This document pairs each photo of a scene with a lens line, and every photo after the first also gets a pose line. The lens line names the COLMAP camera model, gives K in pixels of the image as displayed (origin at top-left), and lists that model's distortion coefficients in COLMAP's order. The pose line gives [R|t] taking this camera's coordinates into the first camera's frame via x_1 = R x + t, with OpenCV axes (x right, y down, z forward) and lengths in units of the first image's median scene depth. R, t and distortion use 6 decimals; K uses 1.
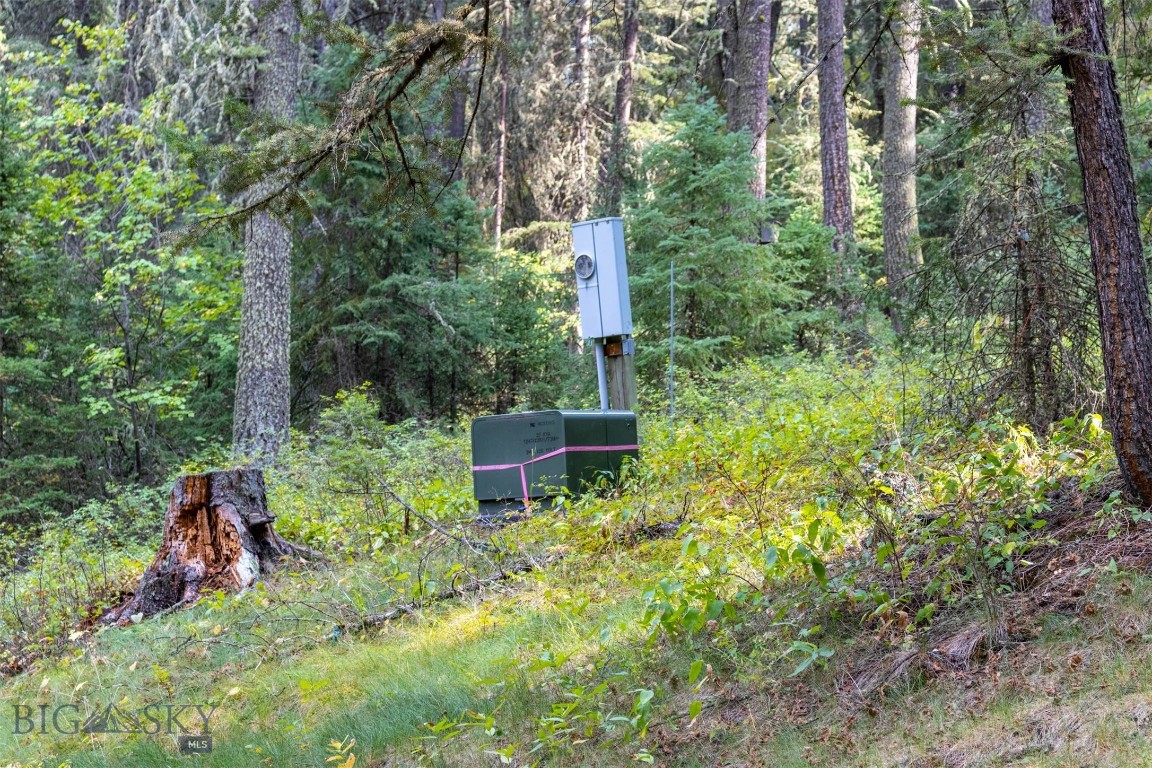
lens RADIAL K [[2293.7, 0, 576.0], [0, 2293.7, 384.0], [0, 0, 1]] dist [-0.000280, 0.111994]
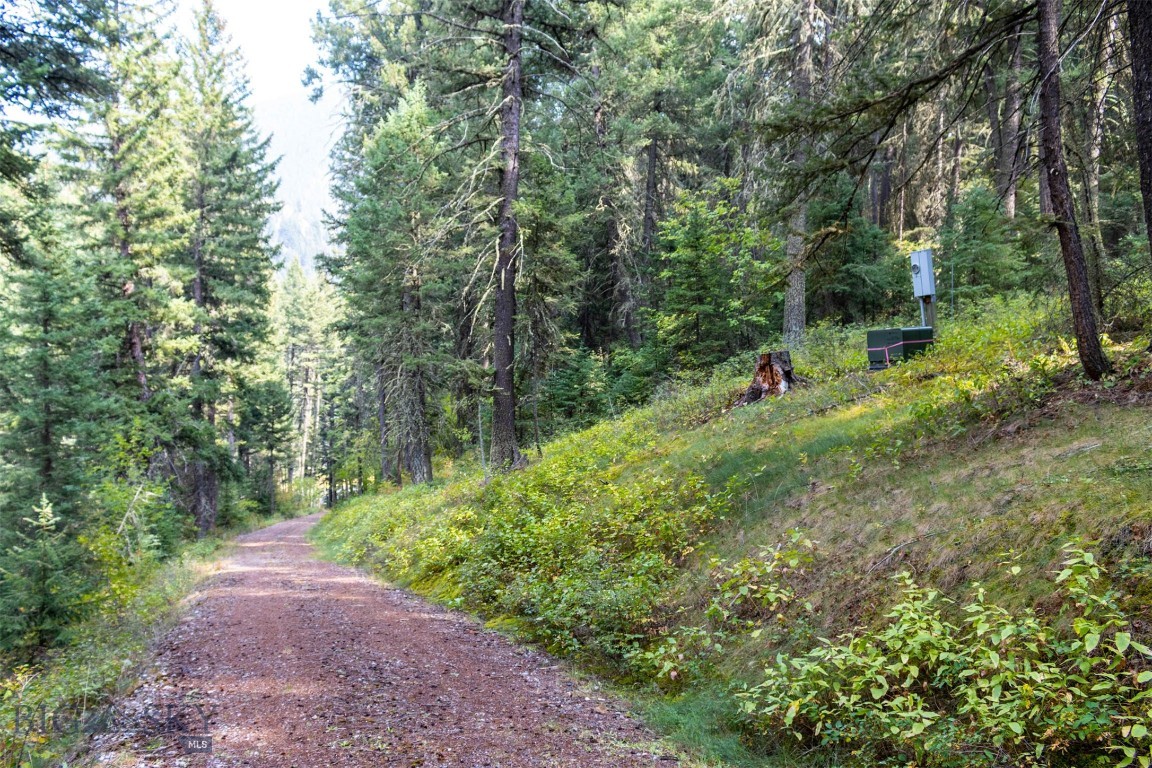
lens RADIAL K [[934.0, 0, 576.0], [0, 934.0, 384.0], [0, 0, 1]] dist [0.015375, 0.004537]
pose [[0.929391, -0.002050, -0.369092, 0.040500], [0.037734, 0.995273, 0.089488, -0.032769], [0.367164, -0.097097, 0.925075, -0.148076]]
